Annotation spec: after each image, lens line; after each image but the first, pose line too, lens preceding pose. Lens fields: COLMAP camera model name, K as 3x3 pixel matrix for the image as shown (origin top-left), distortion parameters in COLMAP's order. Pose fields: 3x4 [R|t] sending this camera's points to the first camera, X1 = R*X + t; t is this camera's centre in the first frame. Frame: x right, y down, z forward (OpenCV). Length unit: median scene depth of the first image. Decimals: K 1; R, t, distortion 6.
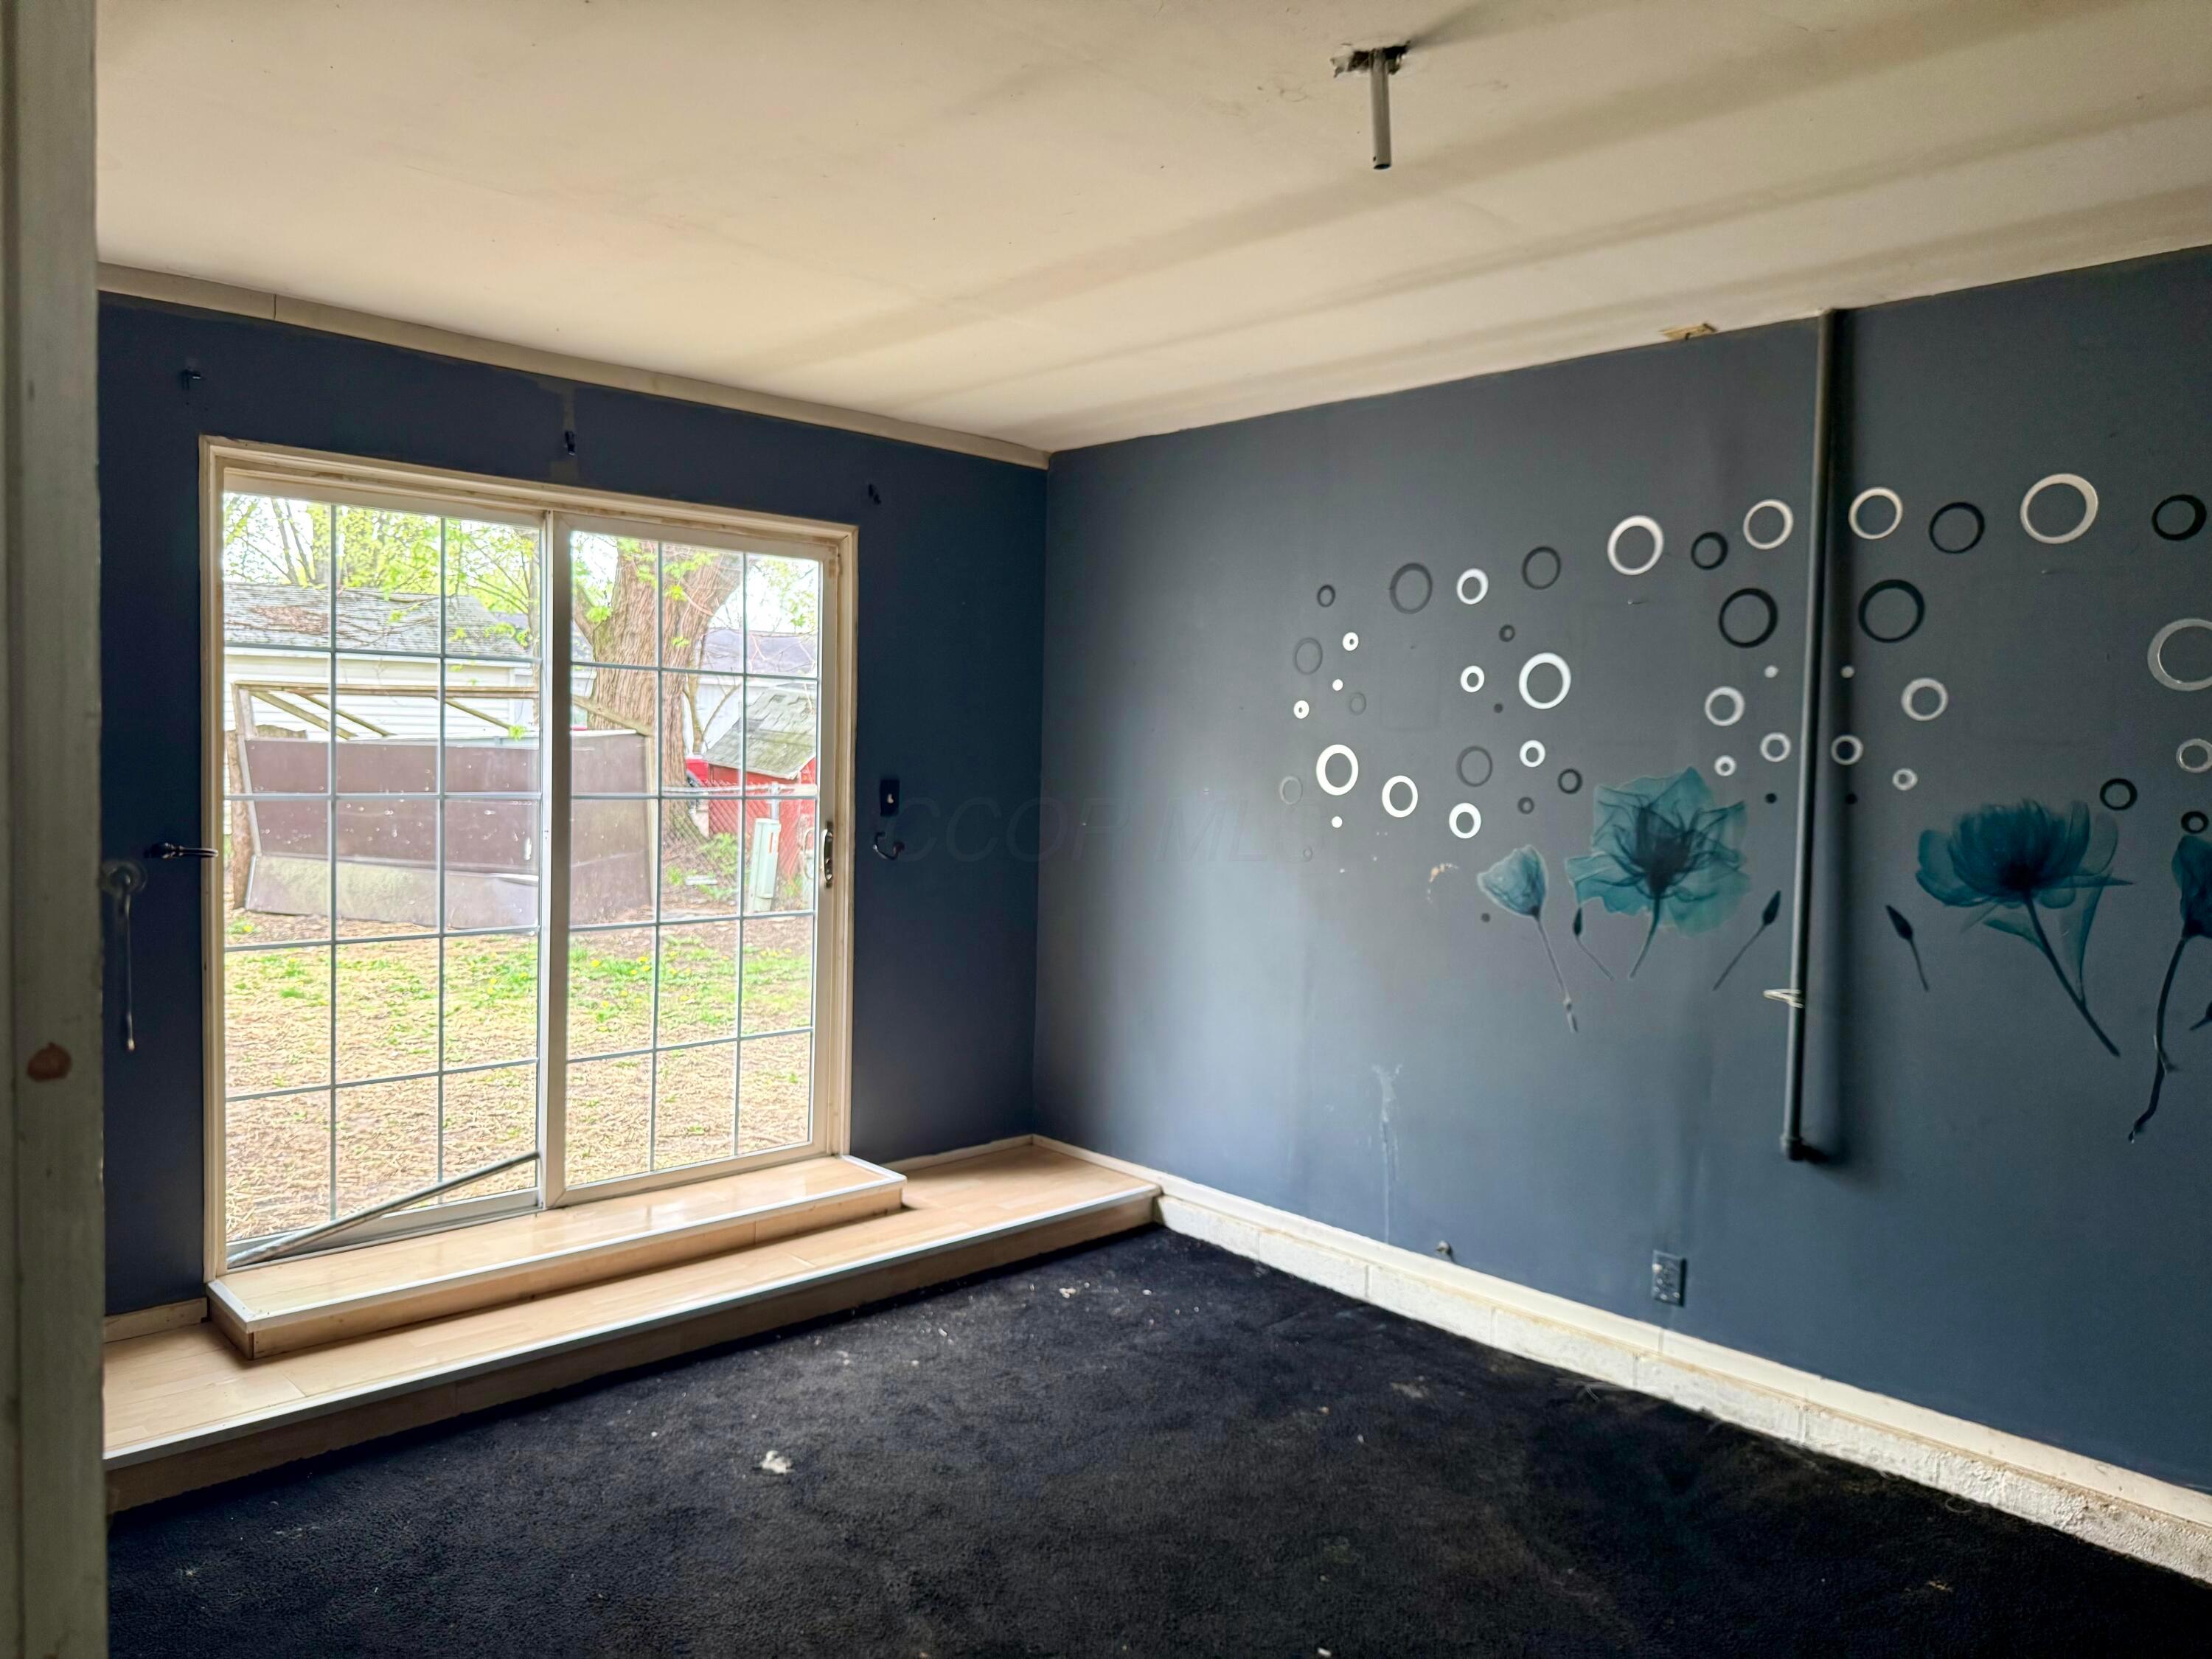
lens RADIAL K [[1572.9, 0, 1089.9], [0, 1572.9, 824.9], [0, 0, 1]] dist [-0.003643, -0.002305]
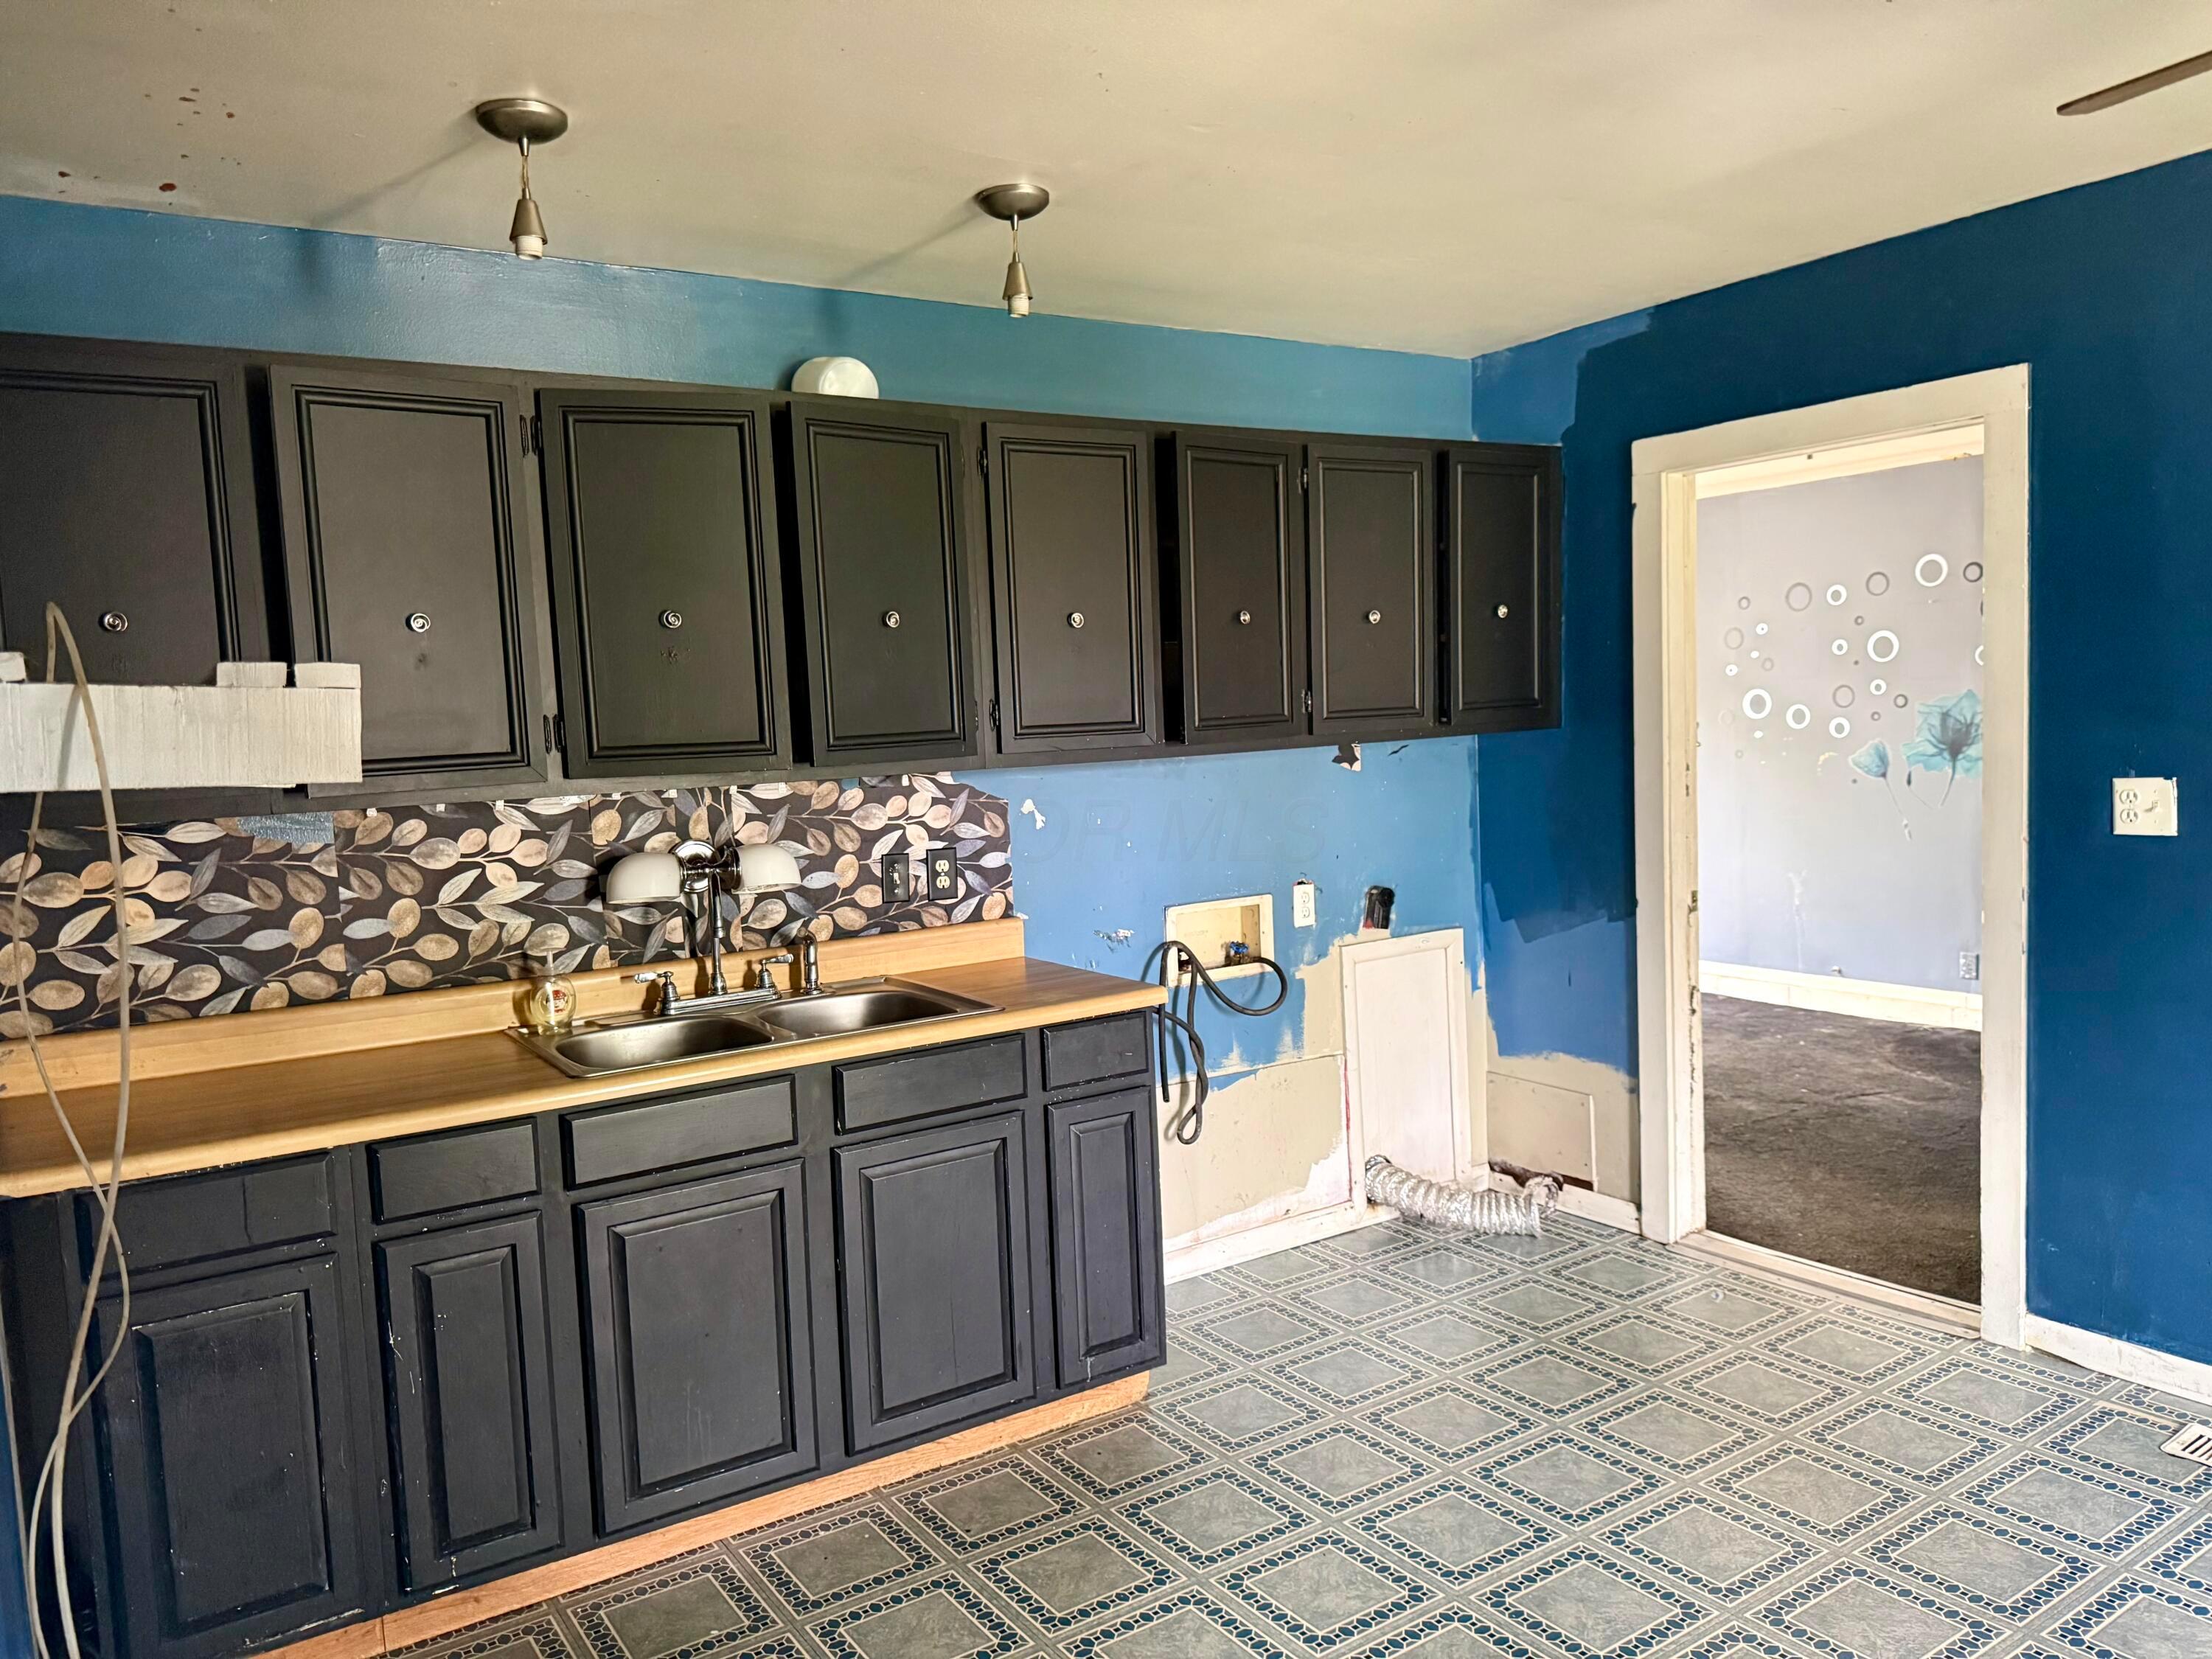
lens RADIAL K [[1572.9, 0, 1121.0], [0, 1572.9, 828.2], [0, 0, 1]] dist [-0.003643, -0.002305]
pose [[0.984278, -0.052206, -0.168737, -0.281055], [0.056125, 0.998252, 0.018539, 0.034280], [0.167474, -0.027718, 0.985487, -0.937870]]
